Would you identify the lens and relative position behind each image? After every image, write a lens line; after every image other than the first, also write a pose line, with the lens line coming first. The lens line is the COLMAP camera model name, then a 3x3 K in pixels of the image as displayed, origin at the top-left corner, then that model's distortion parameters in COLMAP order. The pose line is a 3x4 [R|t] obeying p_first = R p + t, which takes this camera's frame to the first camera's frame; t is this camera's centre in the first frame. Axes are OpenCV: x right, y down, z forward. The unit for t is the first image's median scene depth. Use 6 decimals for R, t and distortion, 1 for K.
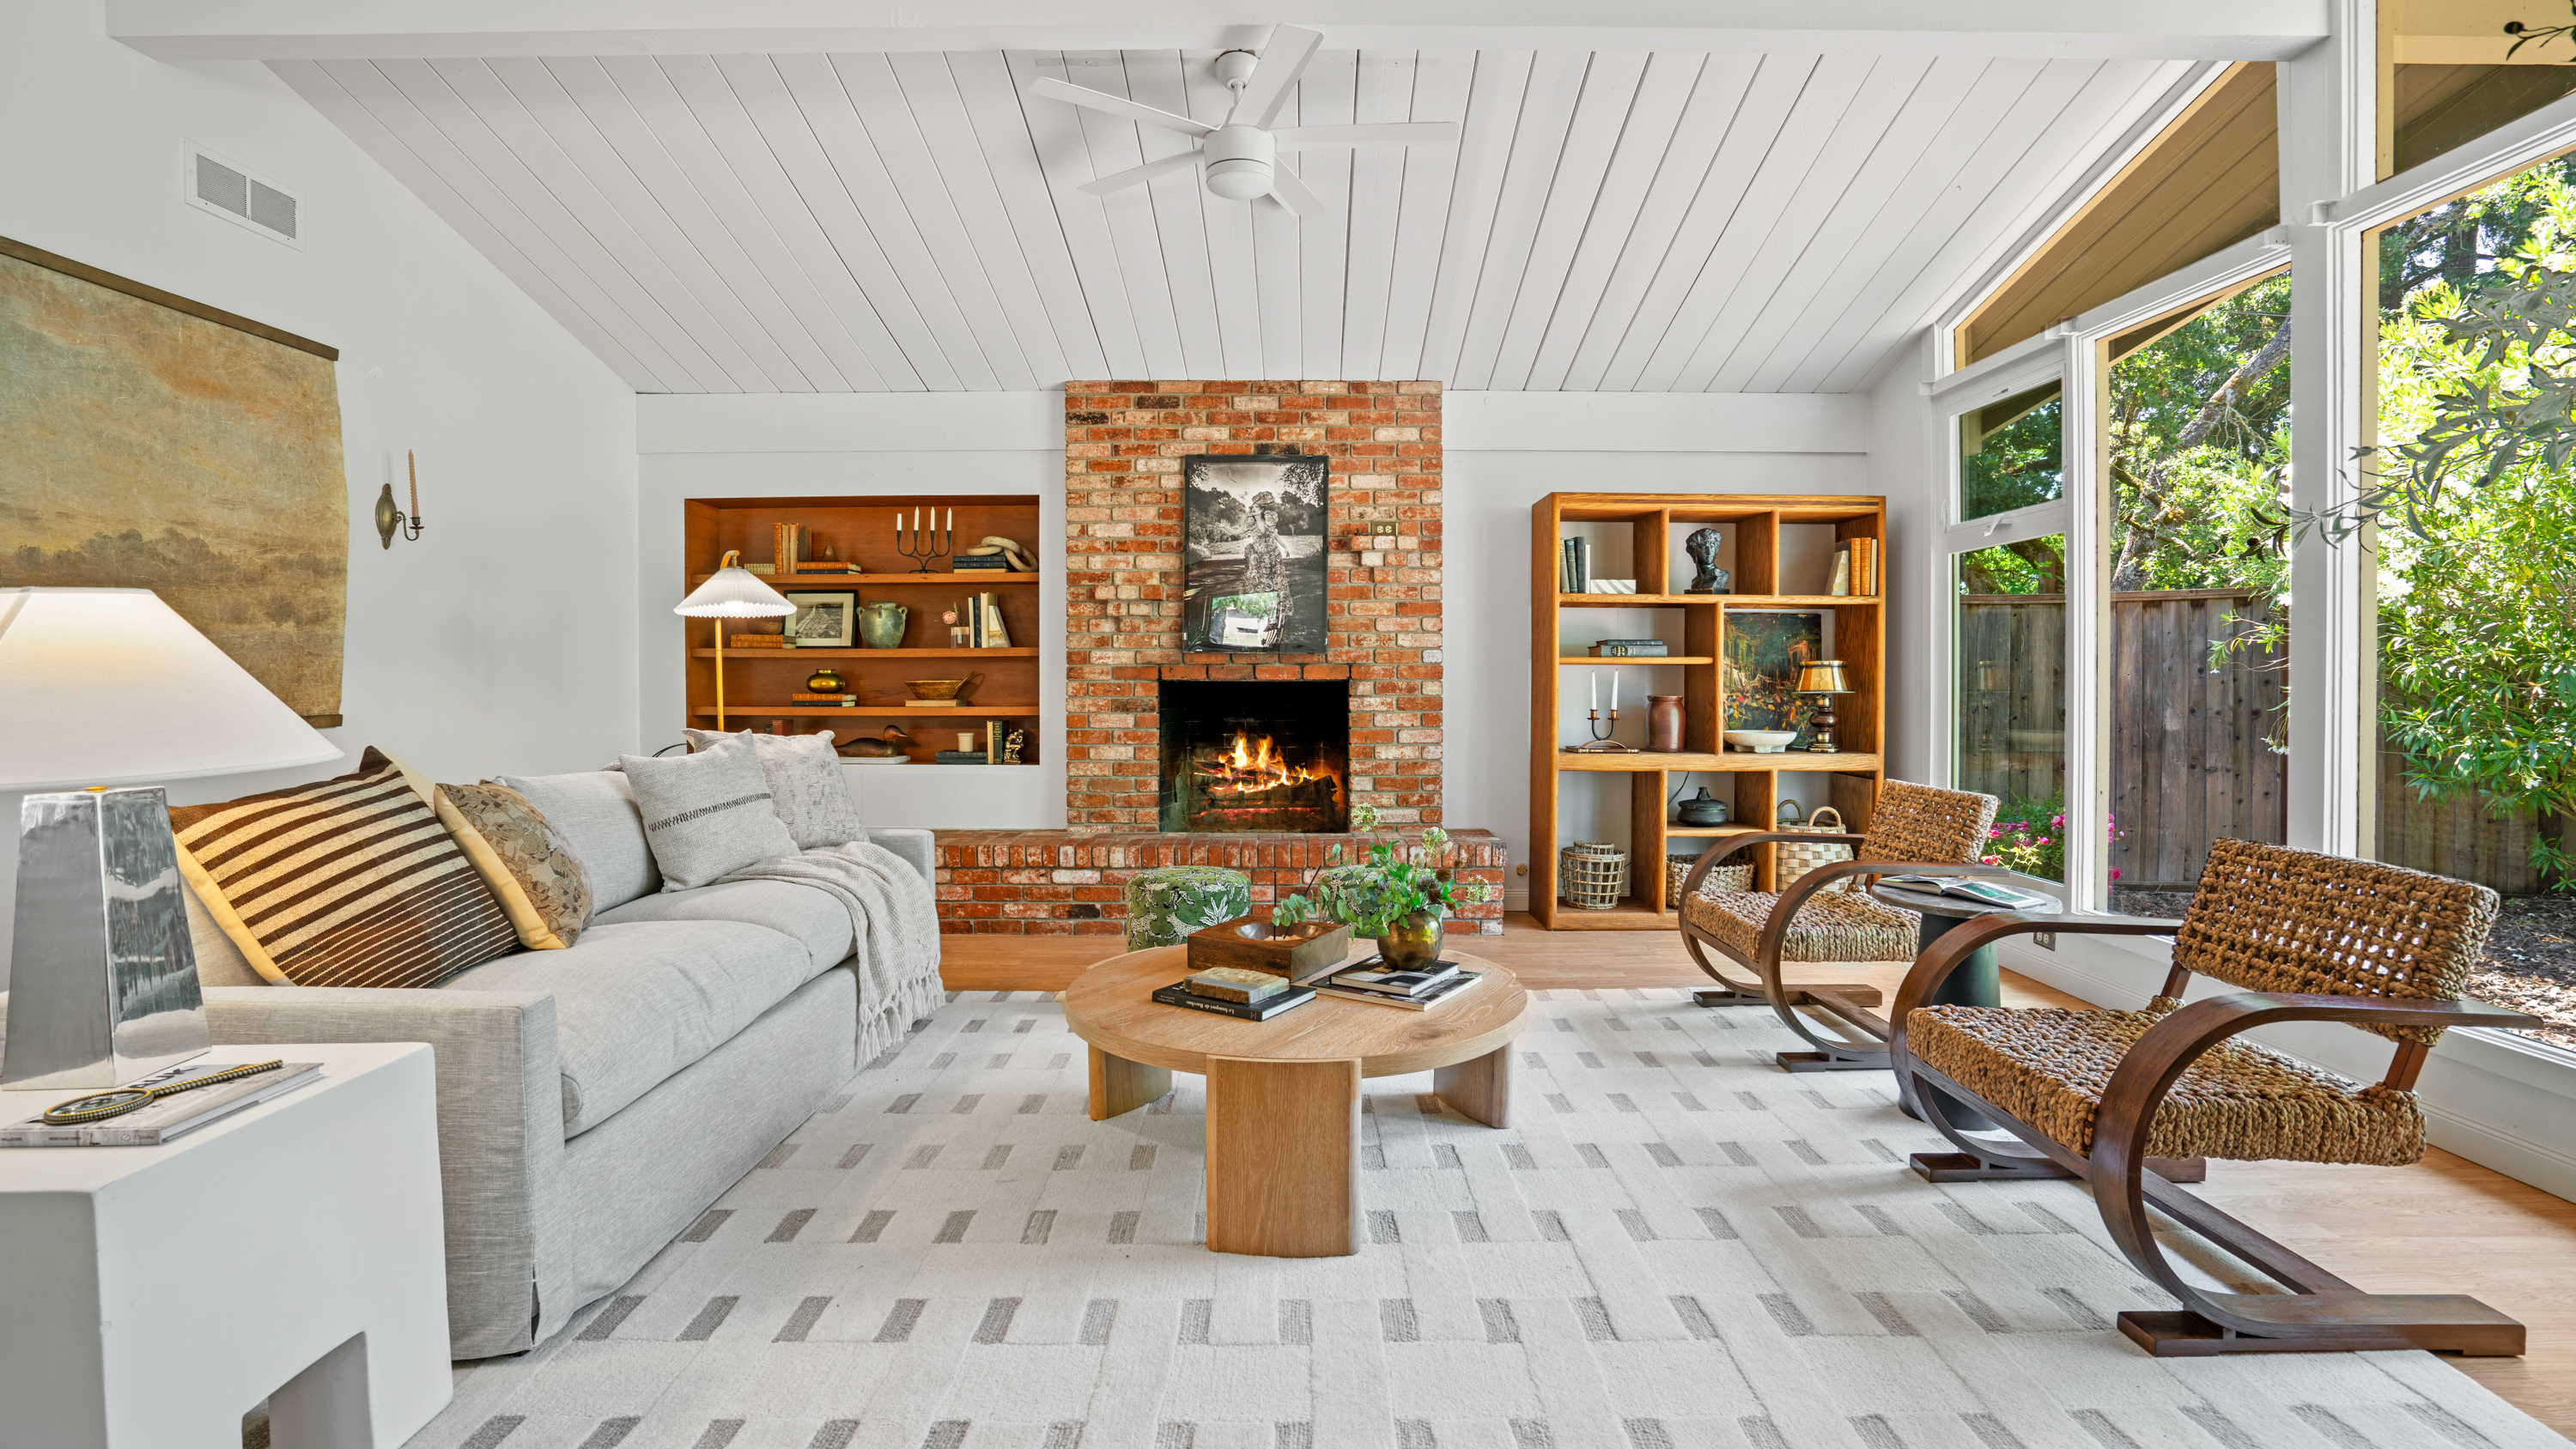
lens RADIAL K [[1181.3, 0, 1280.1], [0, 1181.3, 701.4], [0, 0, 1]] dist [-0.078369, 0.037106]
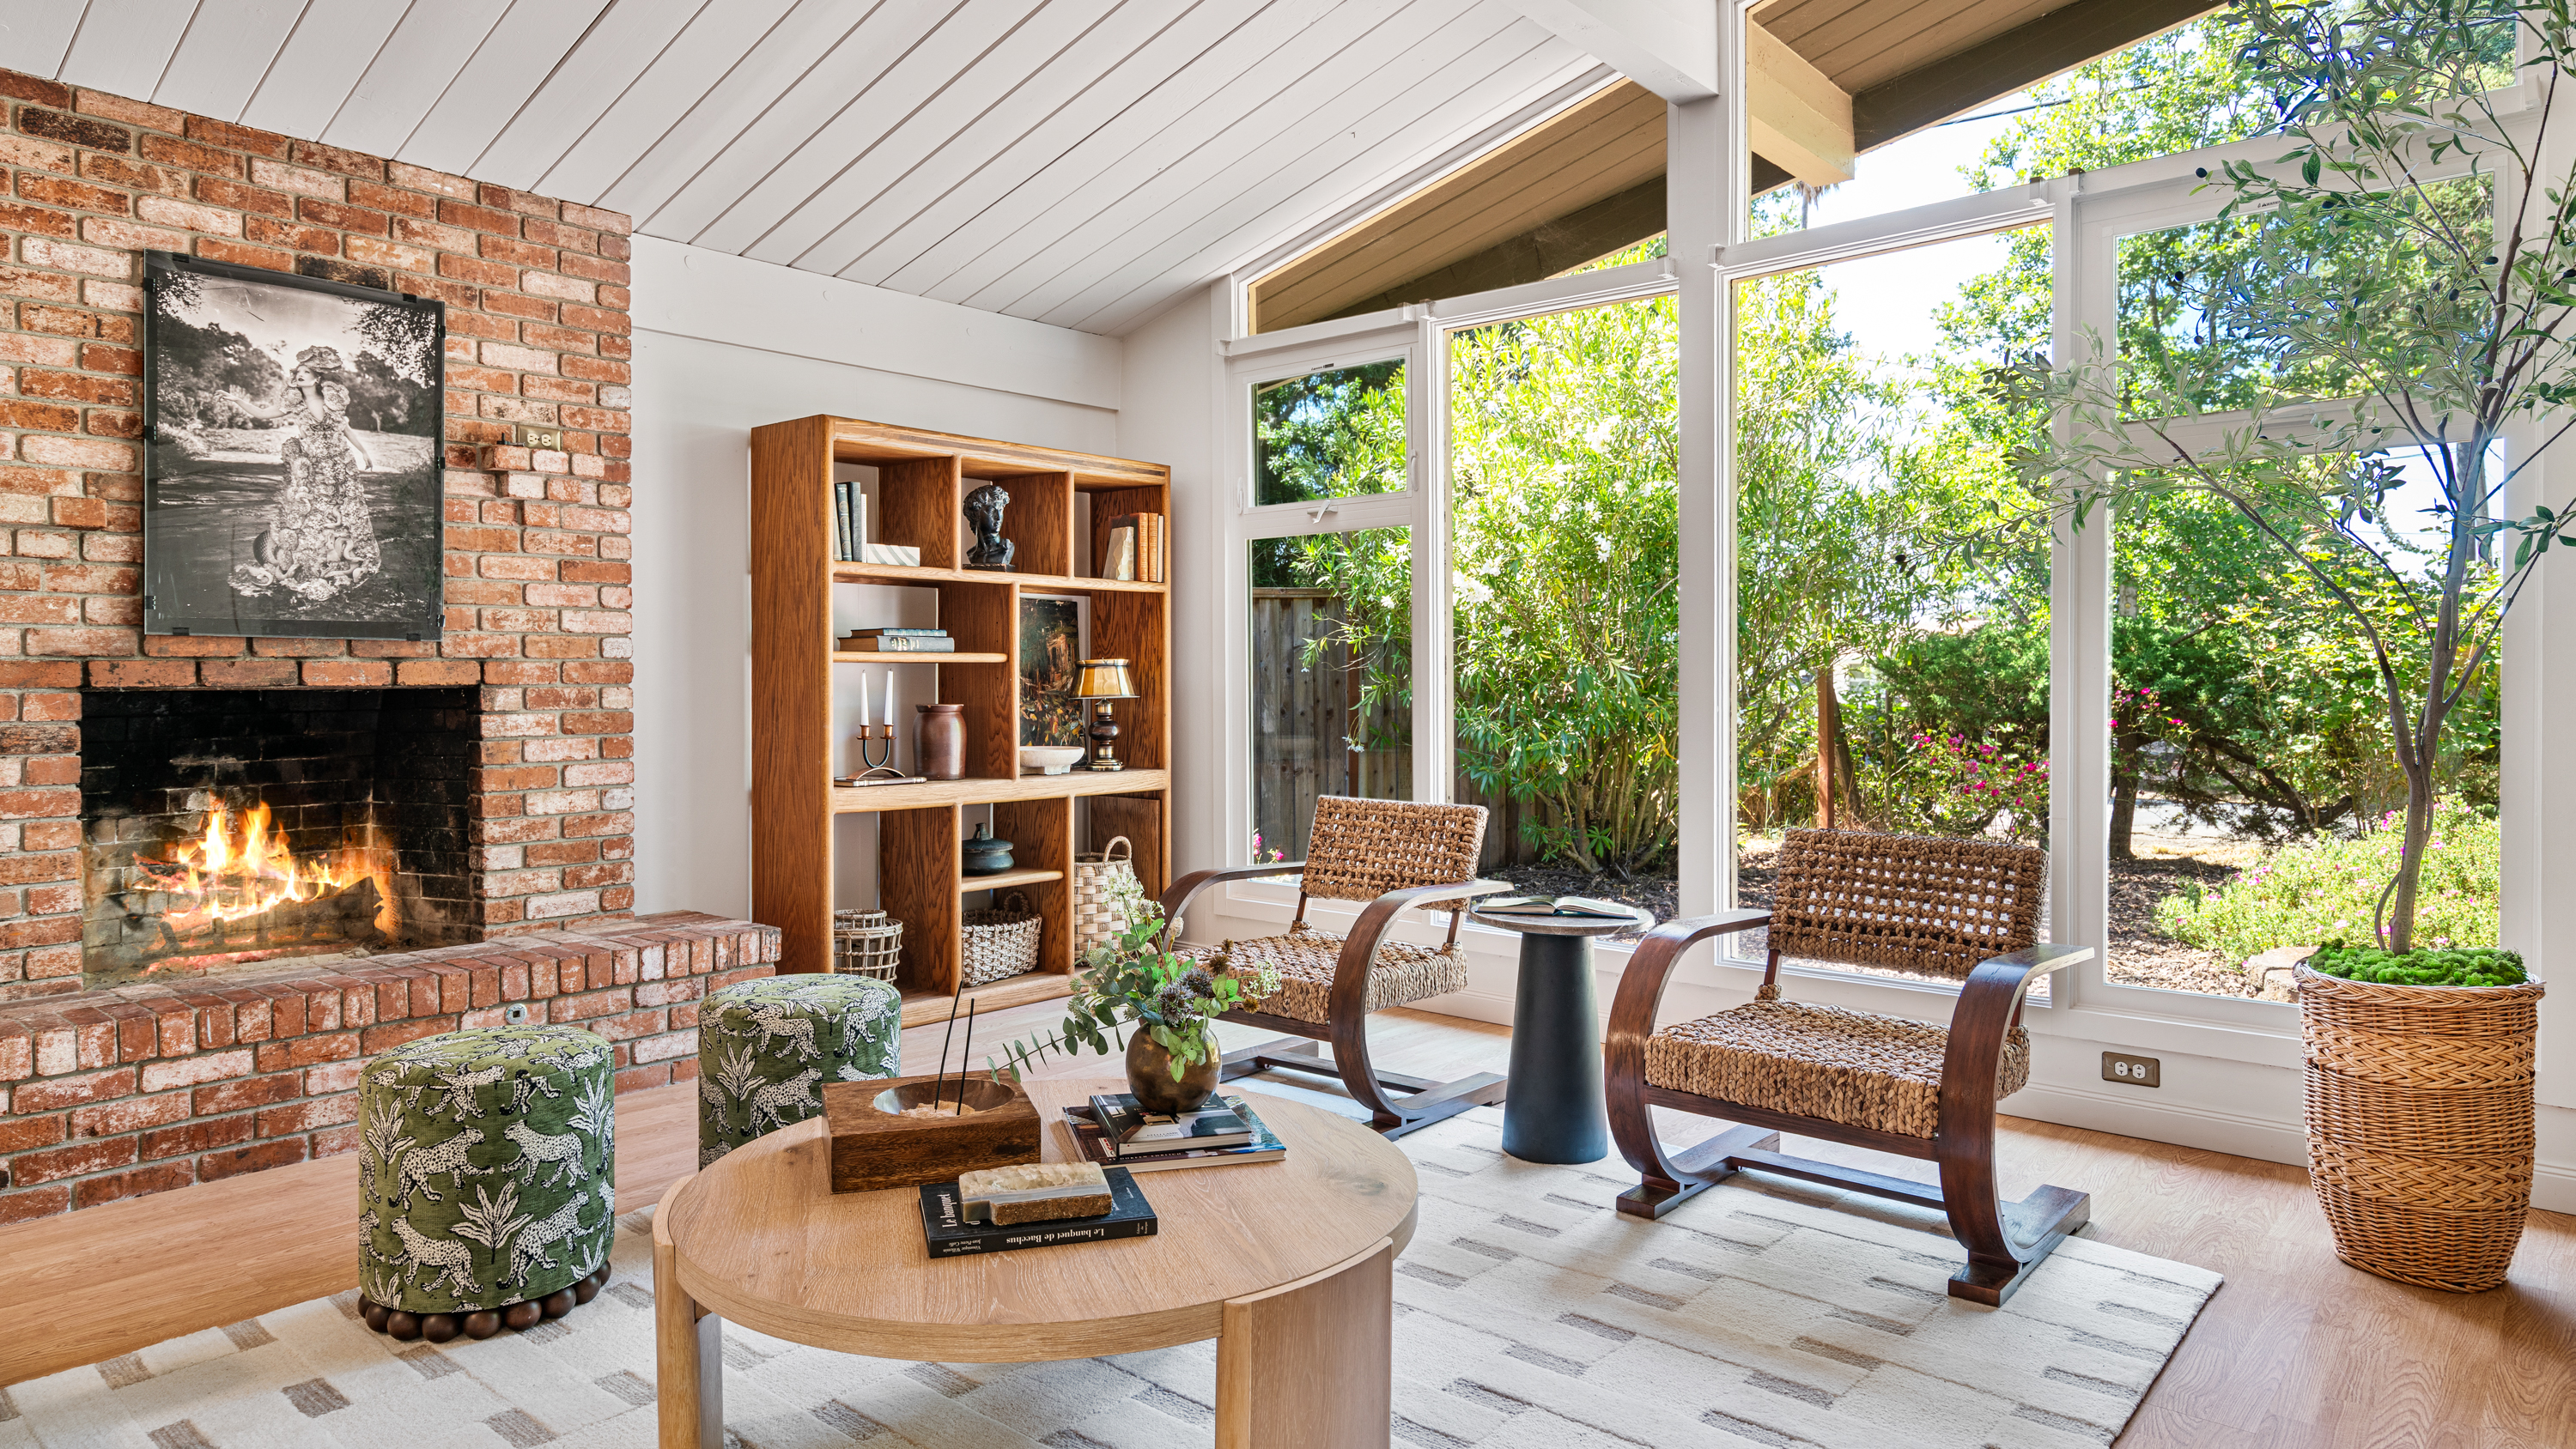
lens RADIAL K [[1538.2, 0, 1299.7], [0, 1538.2, 702.5], [0, 0, 1]] dist [0.004536, 0.001357]
pose [[0.655090, -0.013598, 0.755429, -0.266446], [0.016755, 0.999854, 0.003468, -0.005666], [-0.755365, 0.010385, 0.655222, 0.183945]]
